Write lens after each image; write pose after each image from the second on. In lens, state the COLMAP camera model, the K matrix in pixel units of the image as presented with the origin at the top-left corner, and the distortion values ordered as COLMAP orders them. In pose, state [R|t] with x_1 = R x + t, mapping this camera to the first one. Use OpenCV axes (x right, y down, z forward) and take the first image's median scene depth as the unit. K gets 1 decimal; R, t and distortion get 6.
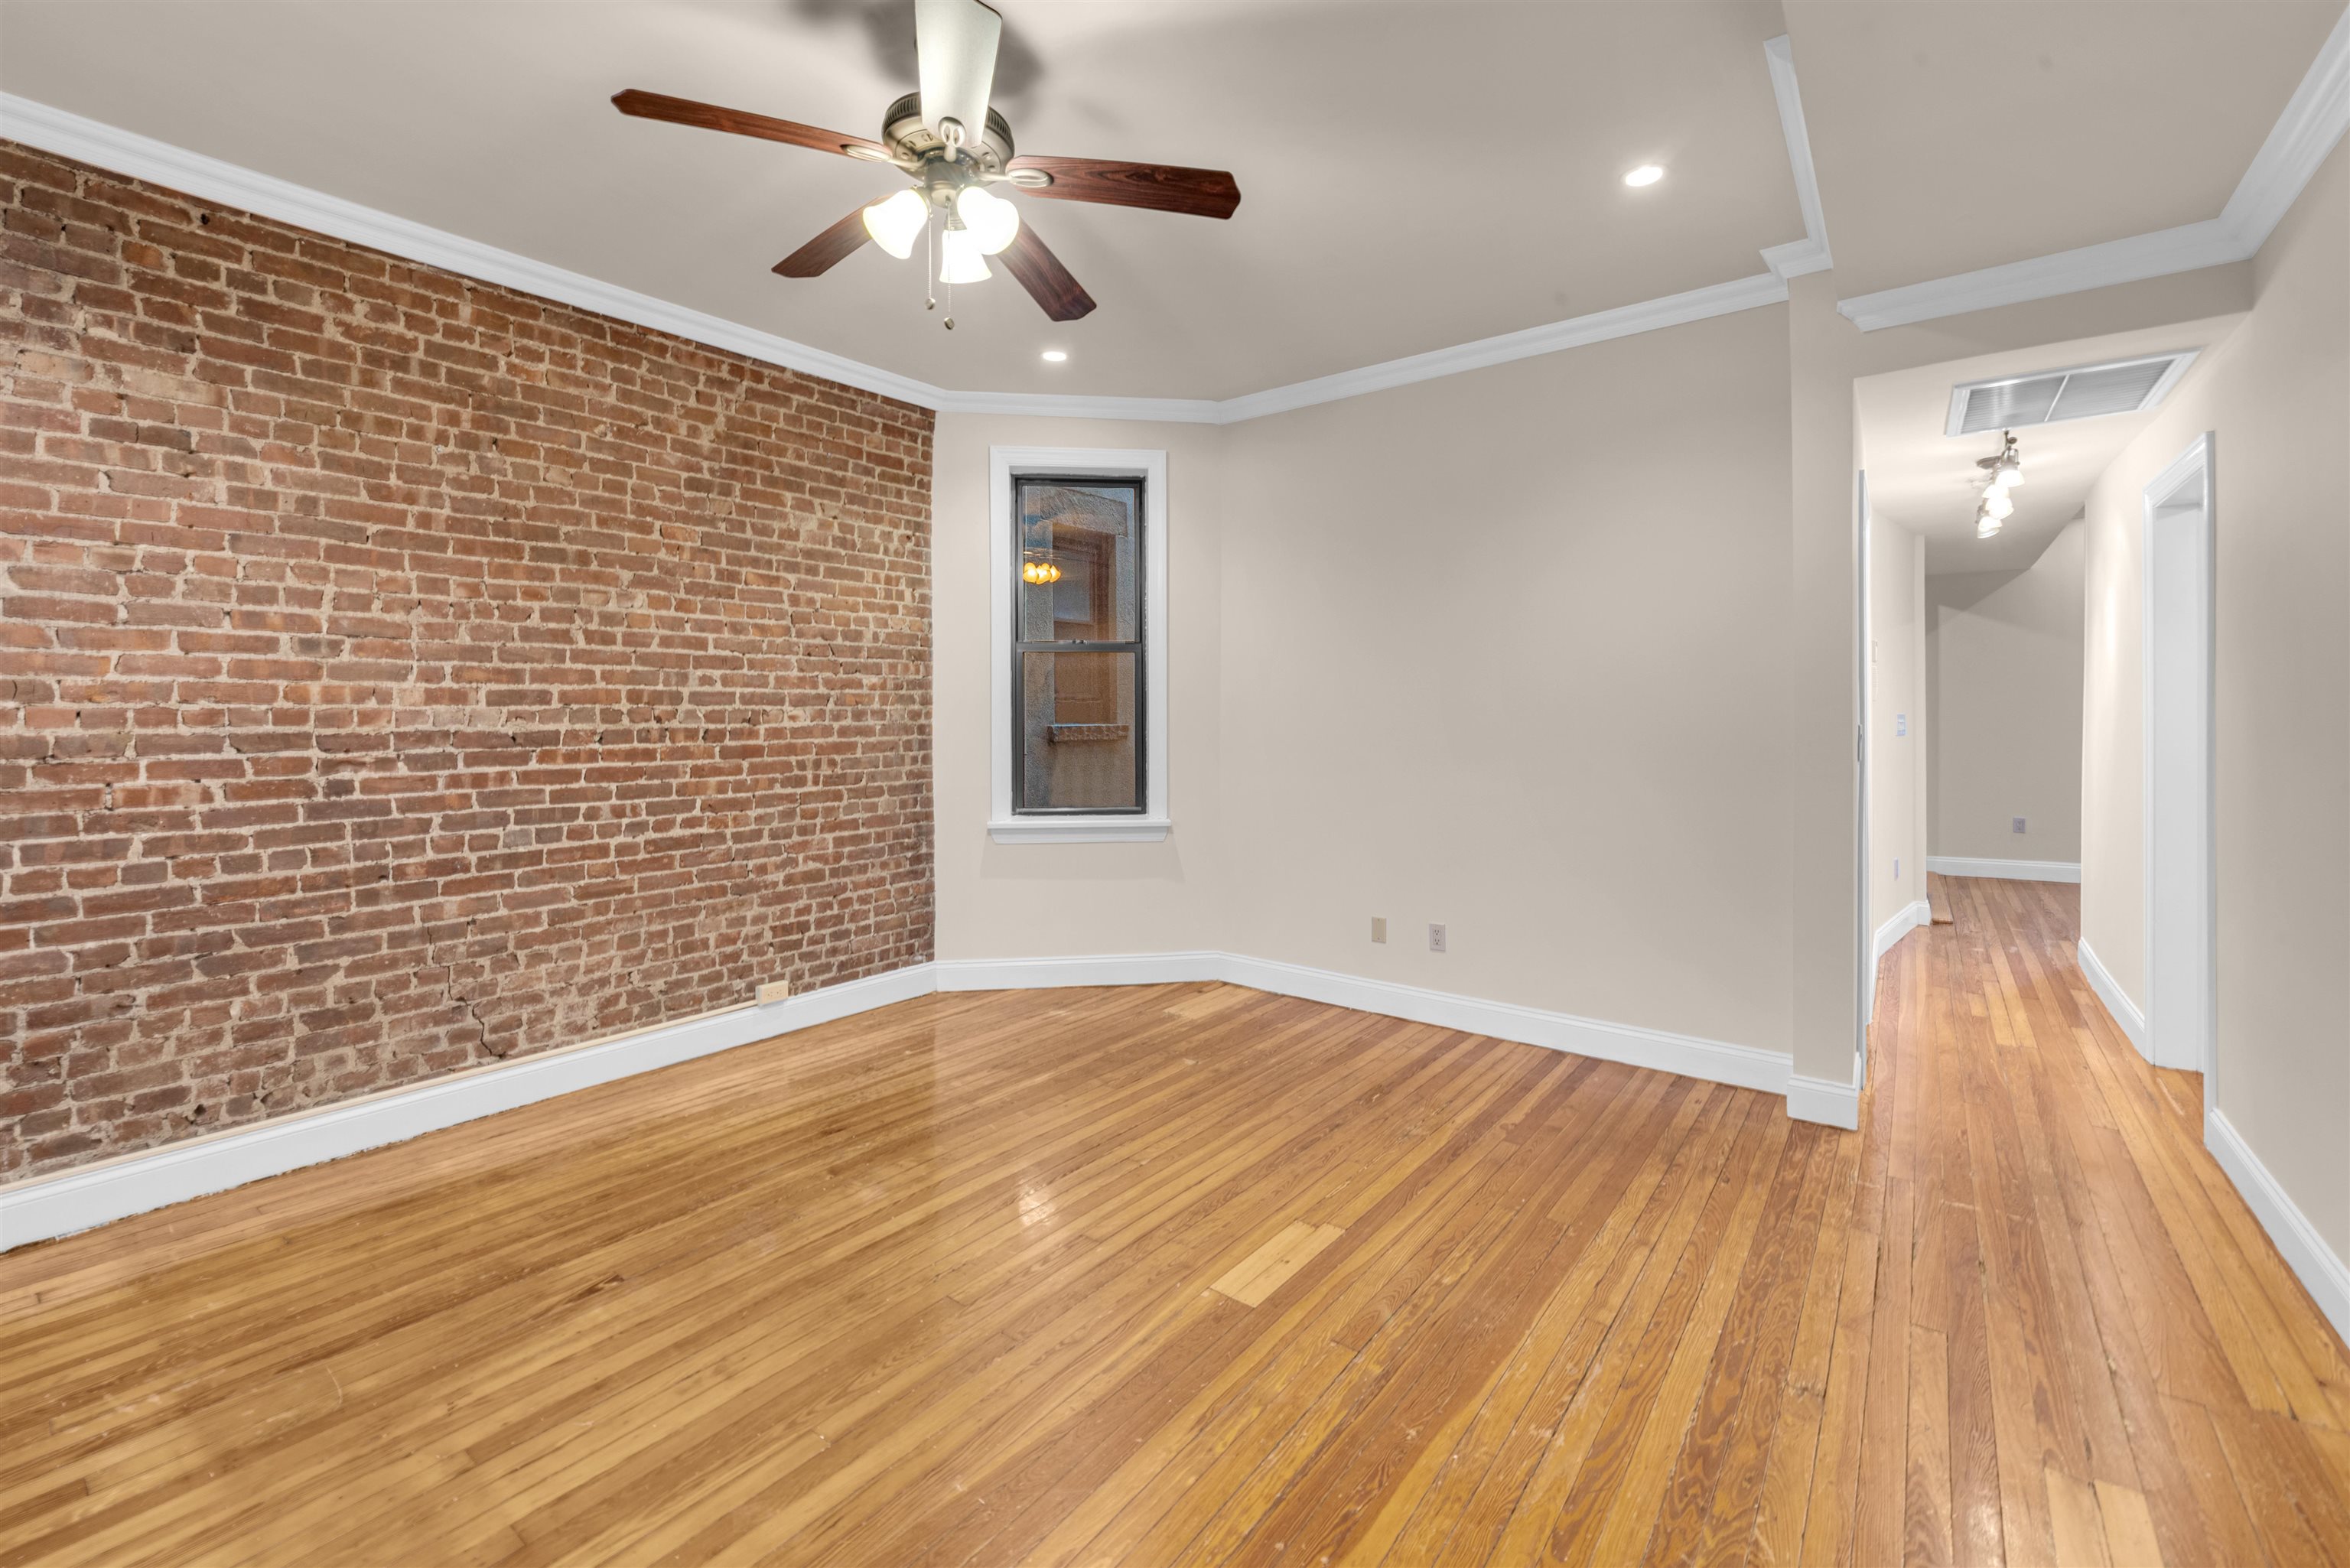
lens RADIAL K [[909.6, 0, 1173.0], [0, 909.6, 701.5], [0, 0, 1]] dist [-0.000103, 0.000045]
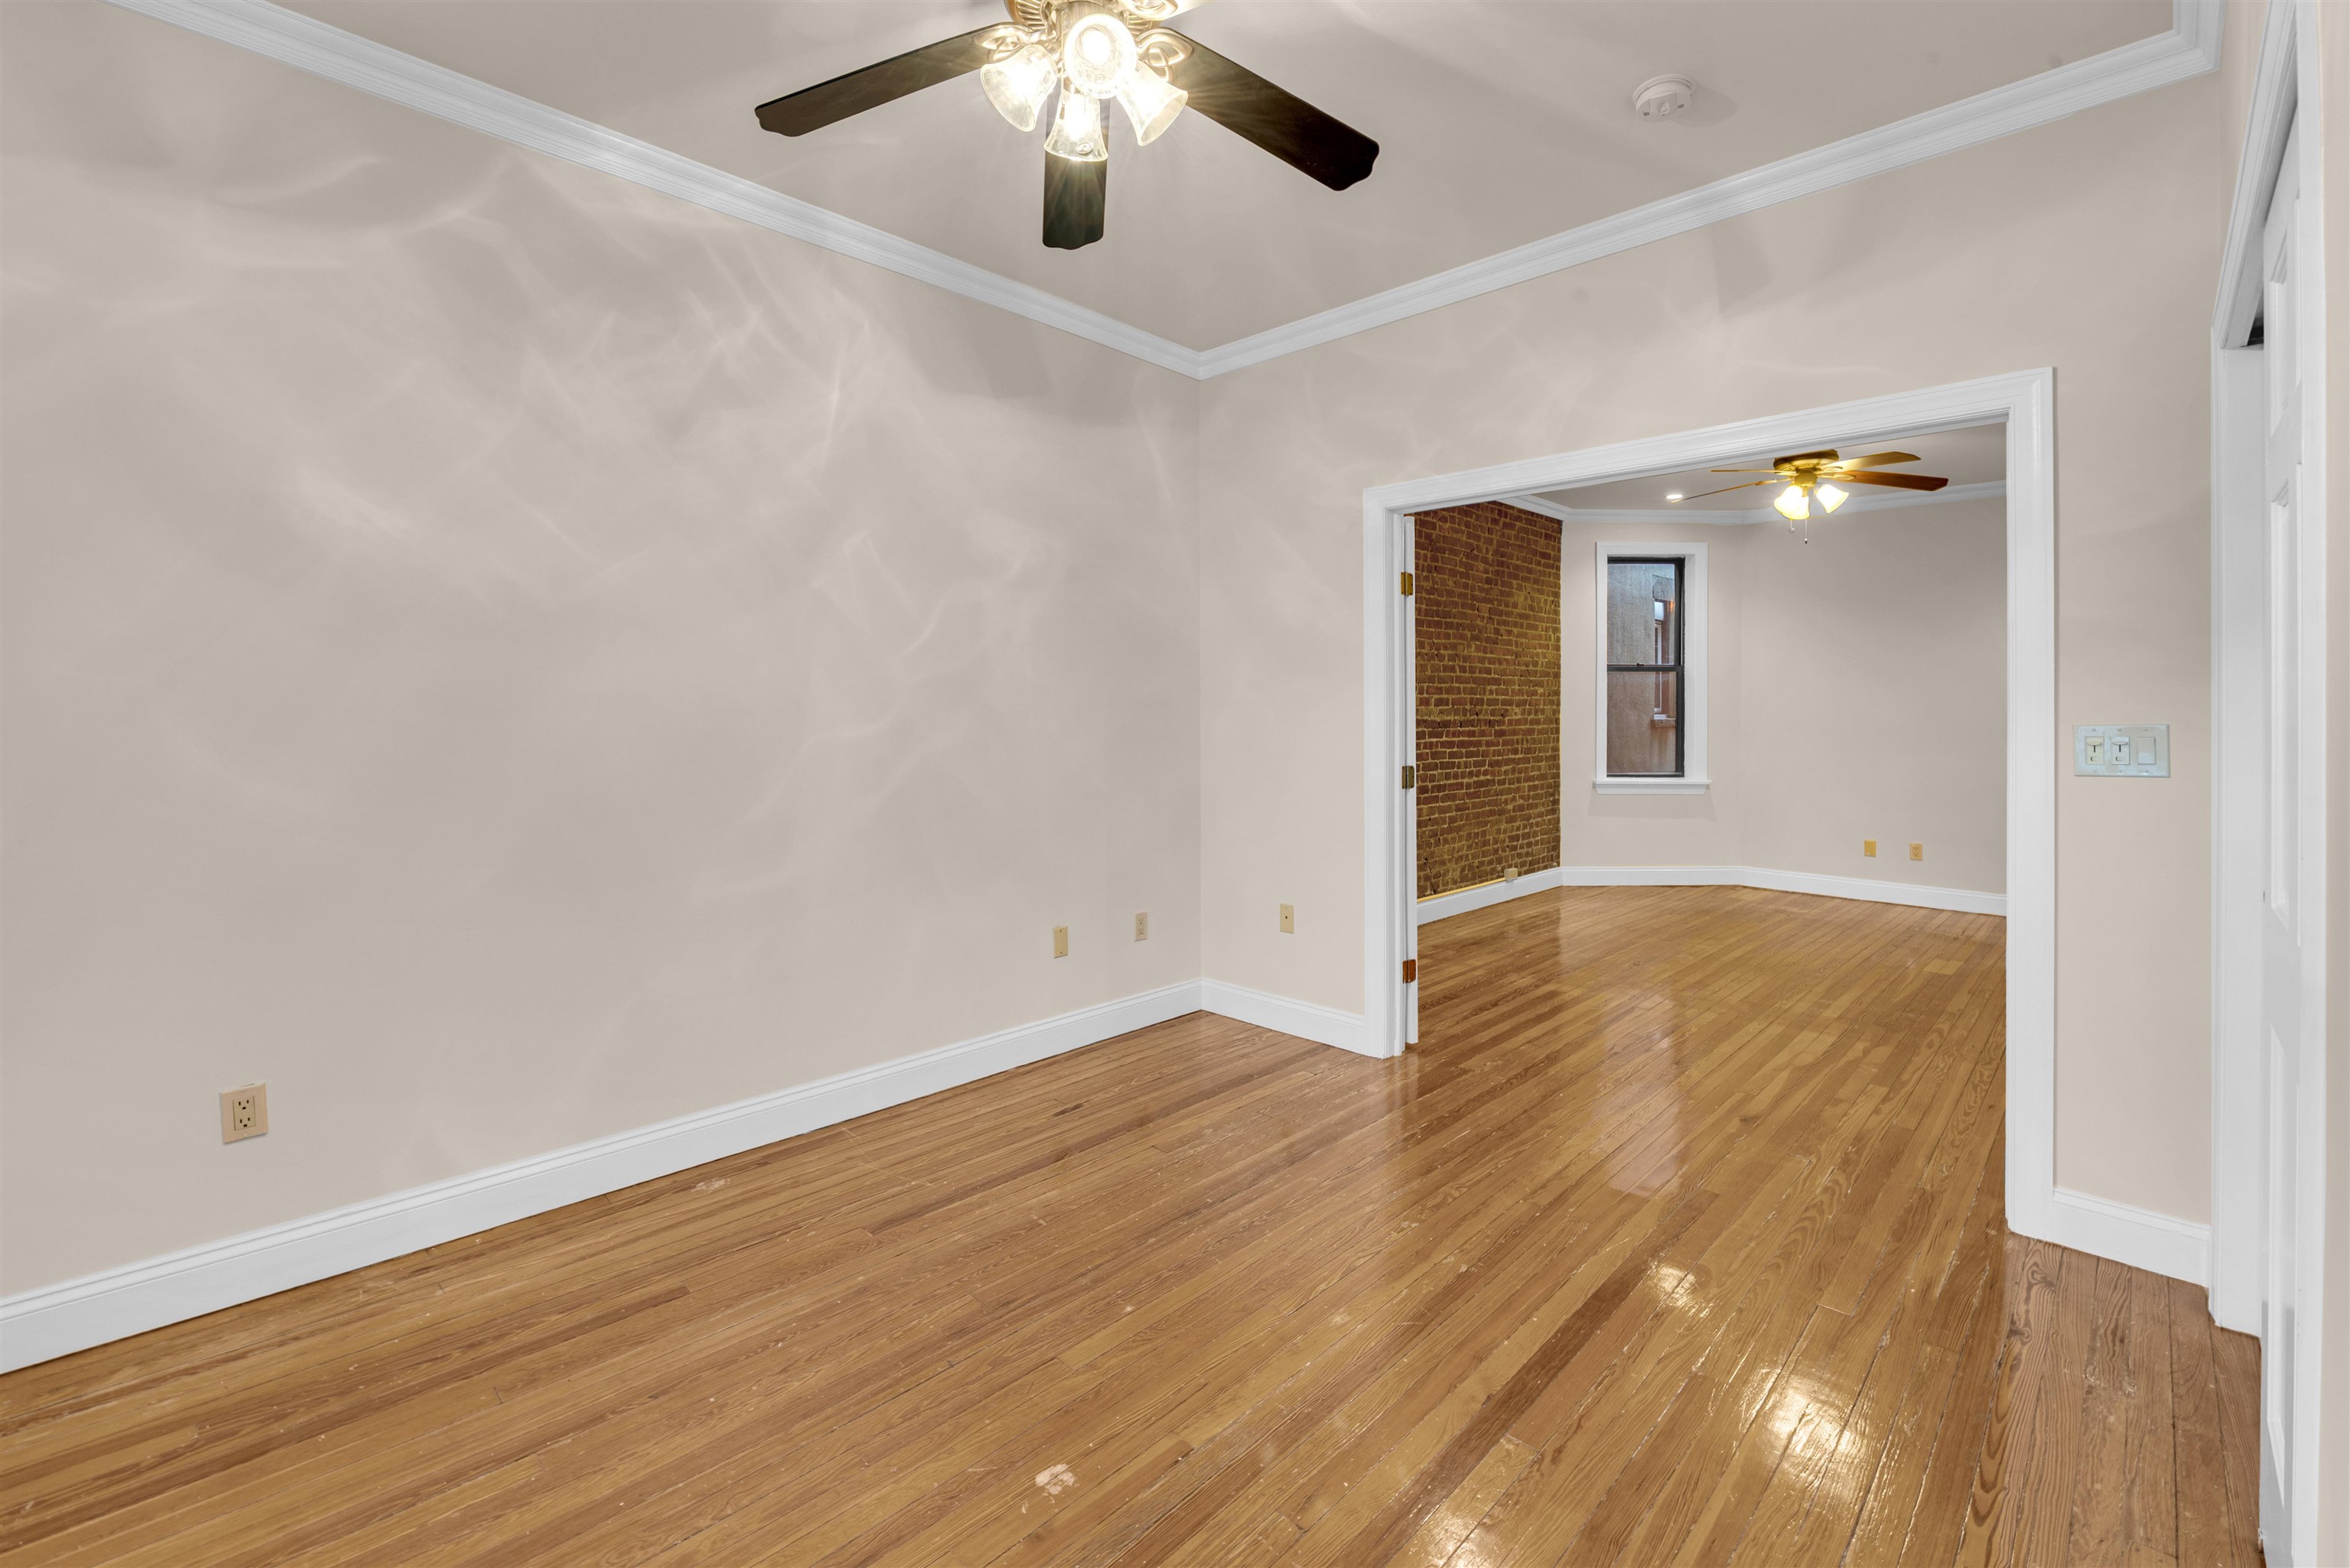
lens RADIAL K [[961.3, 0, 1184.5], [0, 961.3, 699.1], [0, 0, 1]] dist [-0.002212, -0.000348]
pose [[0.994630, 0.000904, -0.103493, -1.003836], [-0.000919, 1.000000, -0.000098, -0.009485], [0.103493, 0.000193, 0.994630, -0.997971]]
